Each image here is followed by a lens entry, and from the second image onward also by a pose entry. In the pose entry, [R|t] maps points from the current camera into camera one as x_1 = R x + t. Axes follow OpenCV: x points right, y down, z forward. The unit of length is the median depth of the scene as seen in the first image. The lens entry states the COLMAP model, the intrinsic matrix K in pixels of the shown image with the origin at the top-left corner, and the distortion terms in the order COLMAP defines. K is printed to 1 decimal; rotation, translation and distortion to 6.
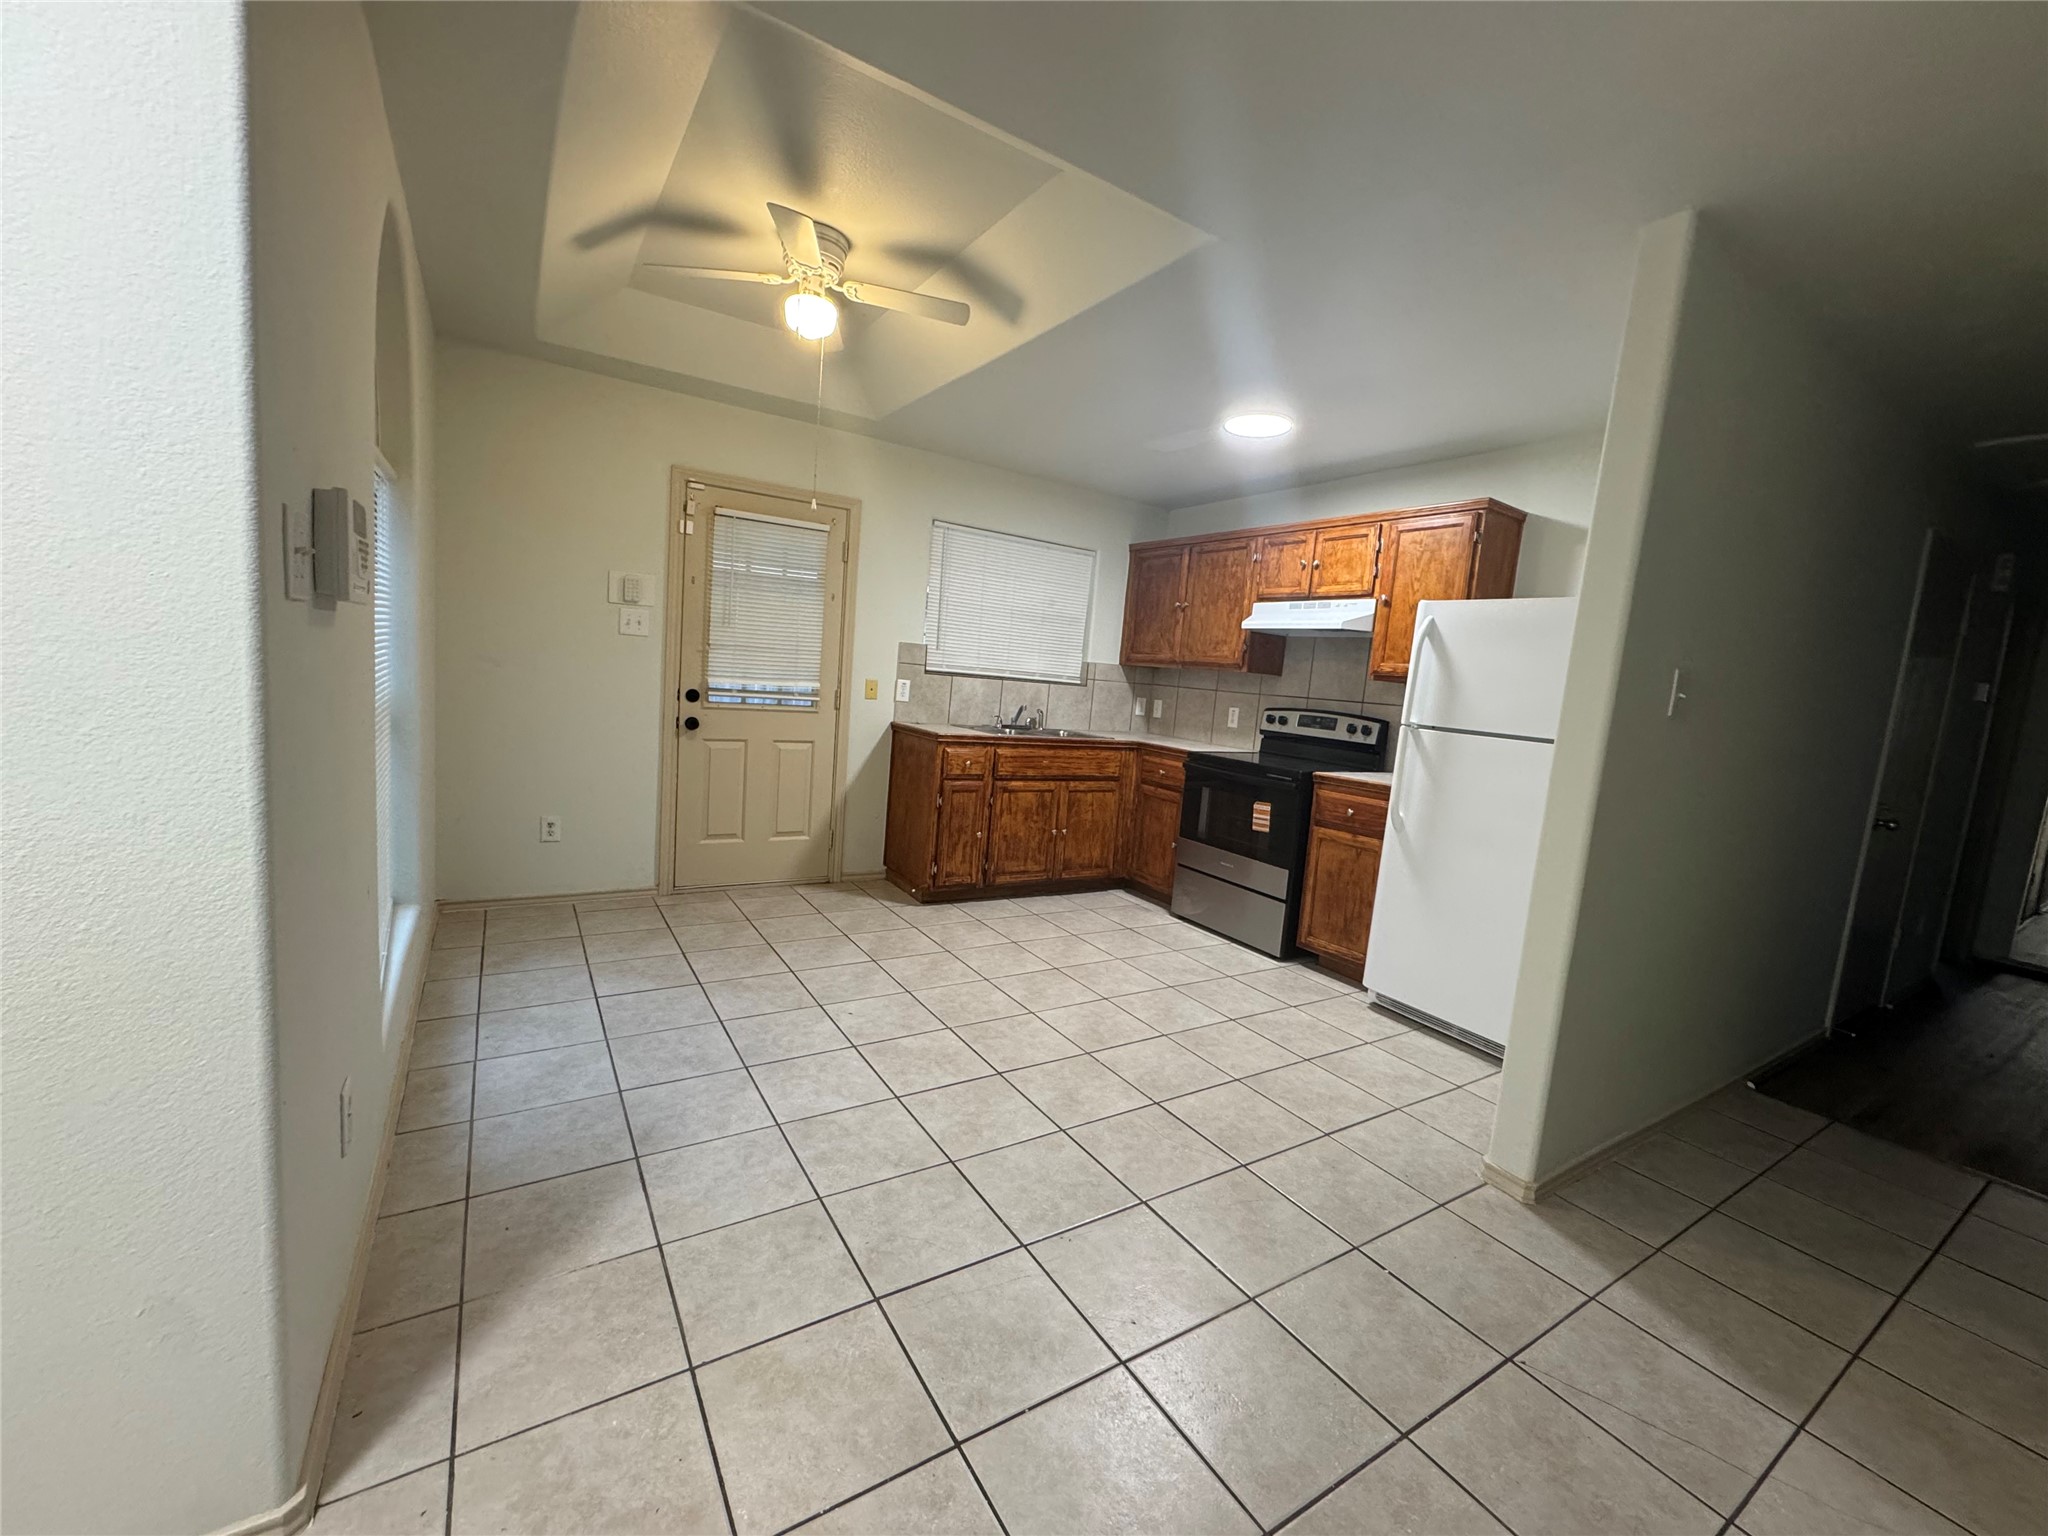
lens RADIAL K [[823.0, 0, 1020.8], [0, 823.0, 765.4], [0, 0, 1]] dist [-0.005715, 0.001392]
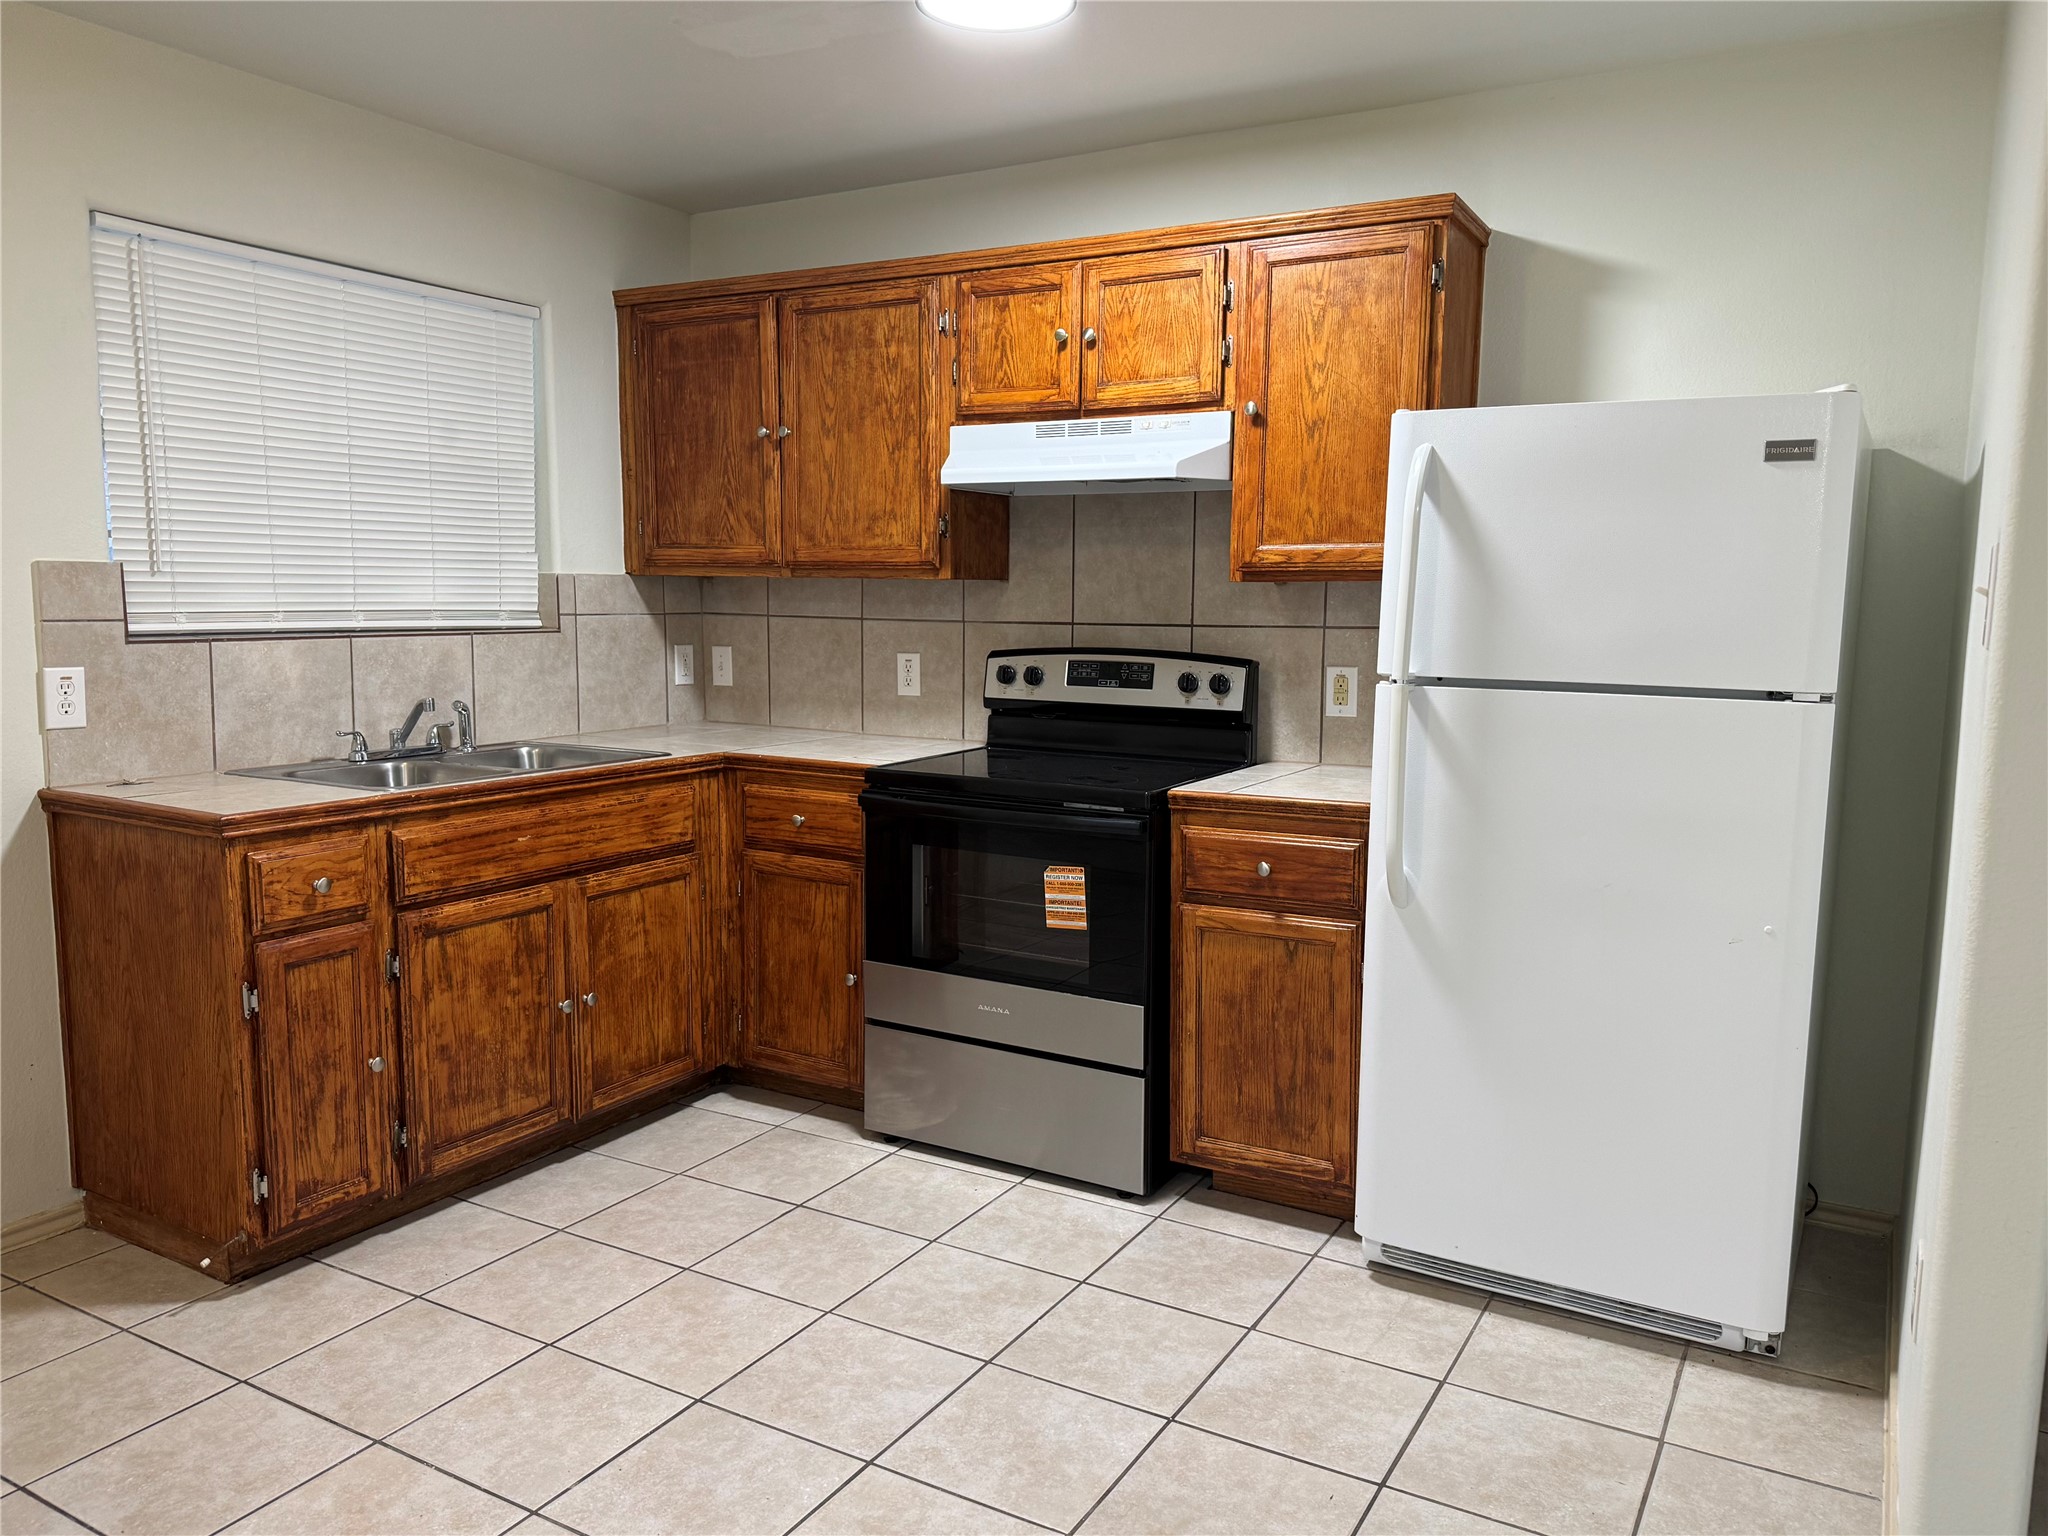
lens RADIAL K [[1479.1, 0, 1026.0], [0, 1479.1, 773.0], [0, 0, 1]] dist [0.055048, -0.077253]
pose [[0.879630, -0.133070, 0.456665, -0.089941], [0.116073, 0.991097, 0.065221, -0.061795], [-0.461278, -0.004364, 0.887245, 0.282203]]
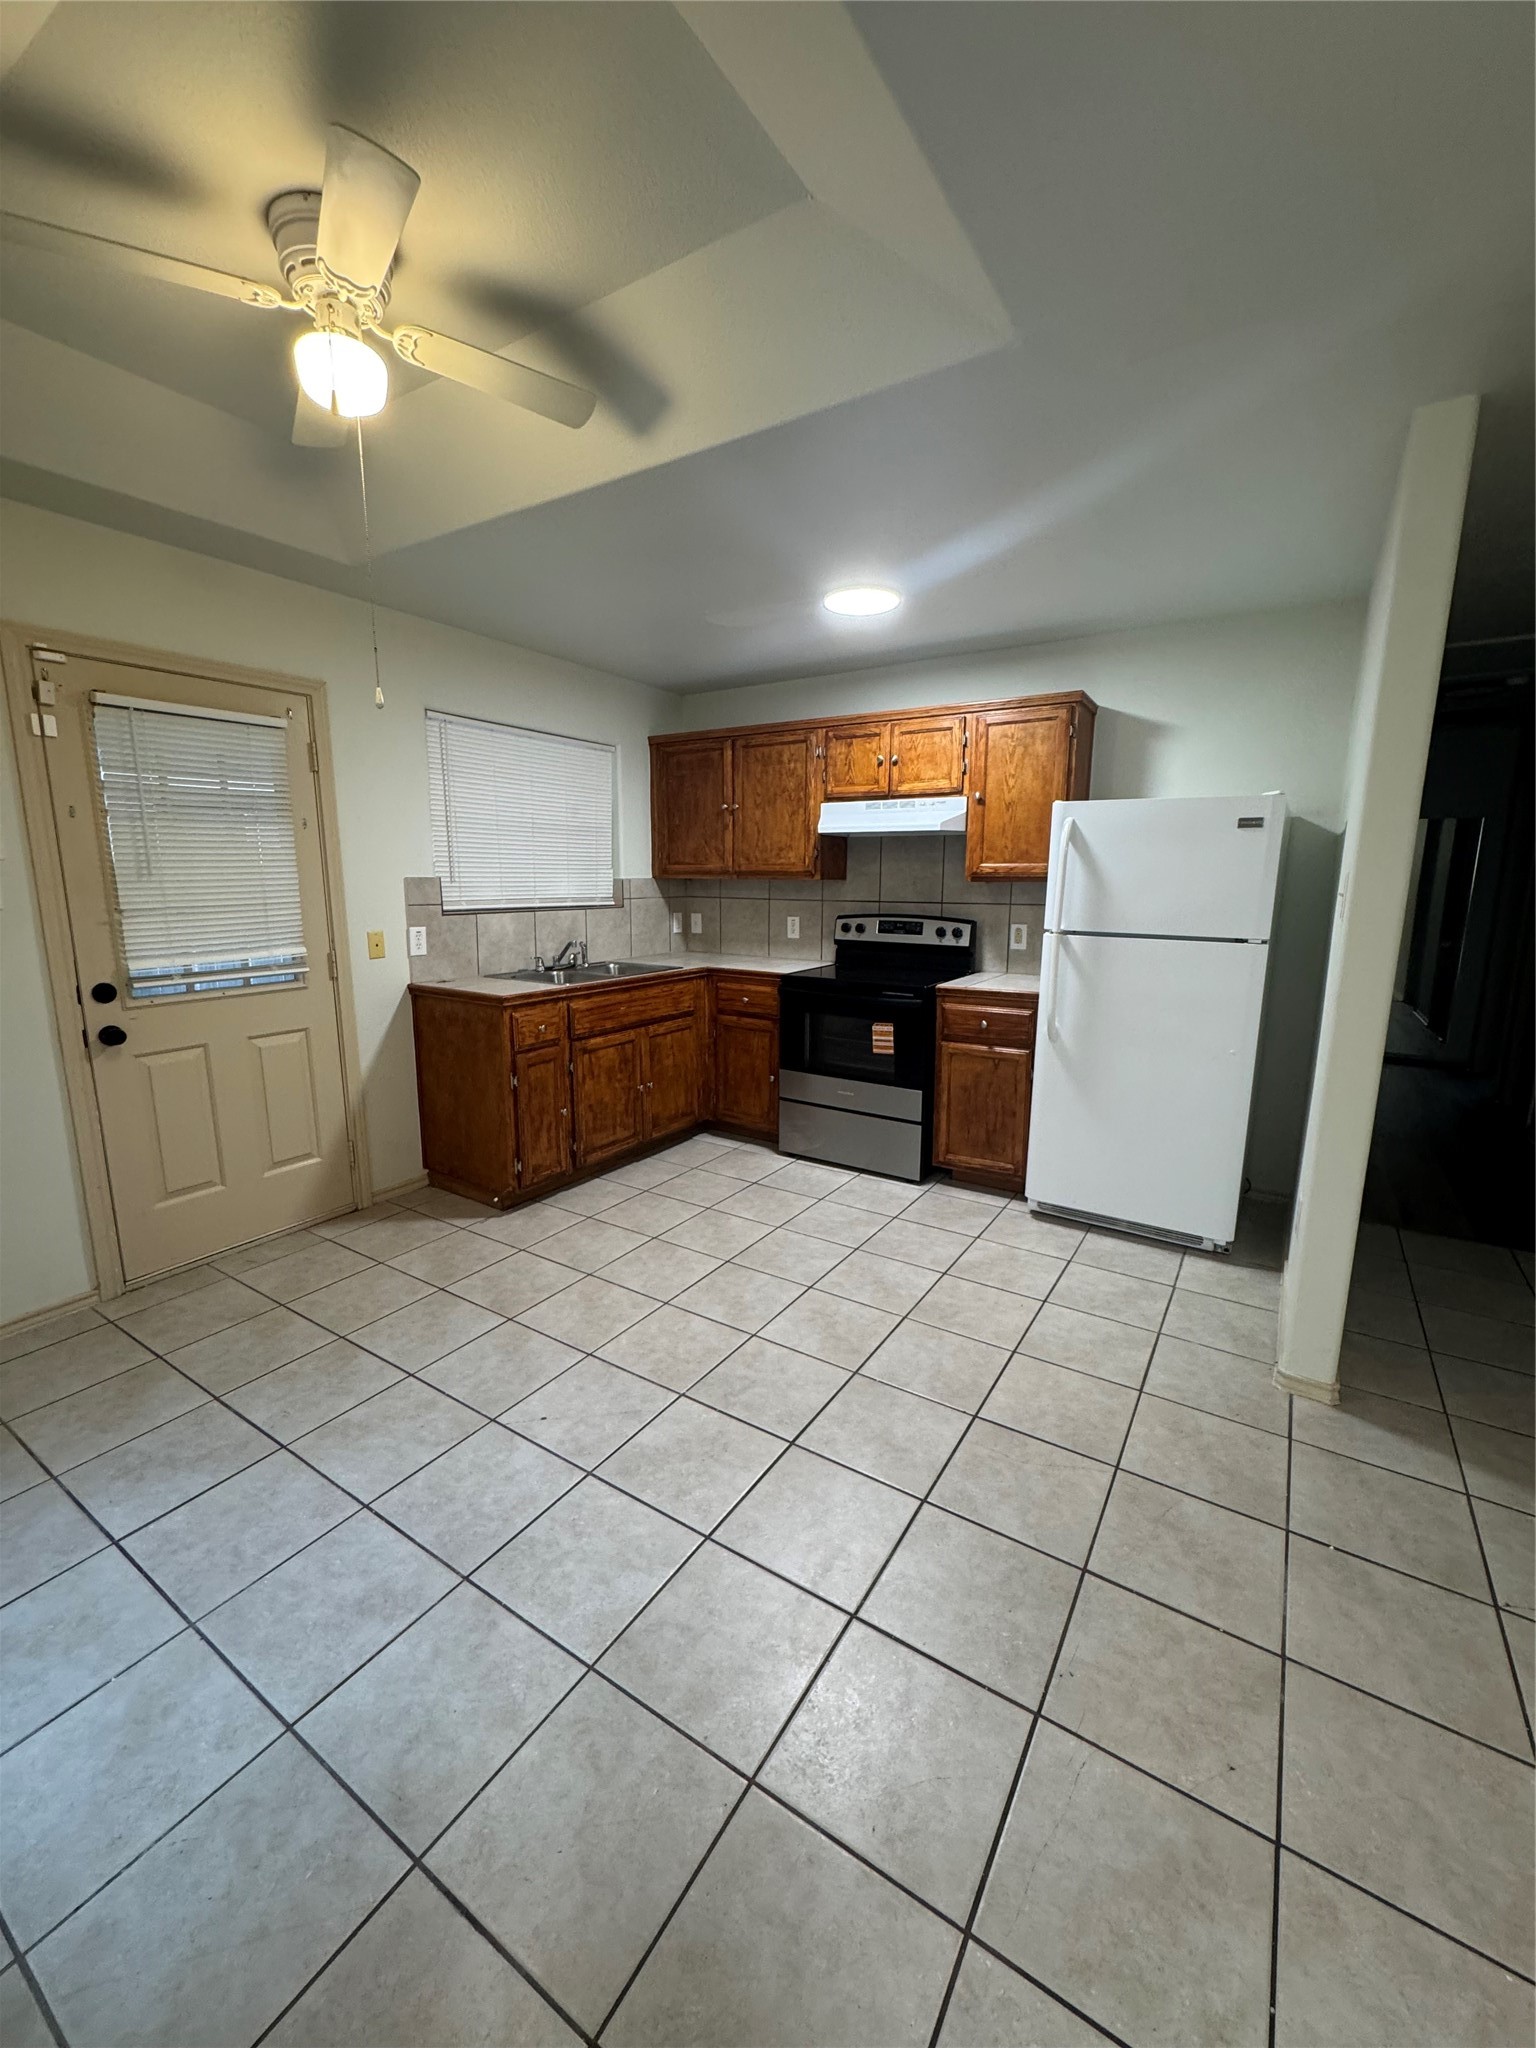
lens RADIAL K [[823.0, 0, 762.9], [0, 823.0, 1020.7], [0, 0, 1]] dist [-0.005715, 0.001392]
pose [[0.902710, -0.152542, 0.402301, -0.200768], [0.117615, 0.986915, 0.110302, -0.075845], [-0.413862, -0.052254, 0.908839, 0.207305]]
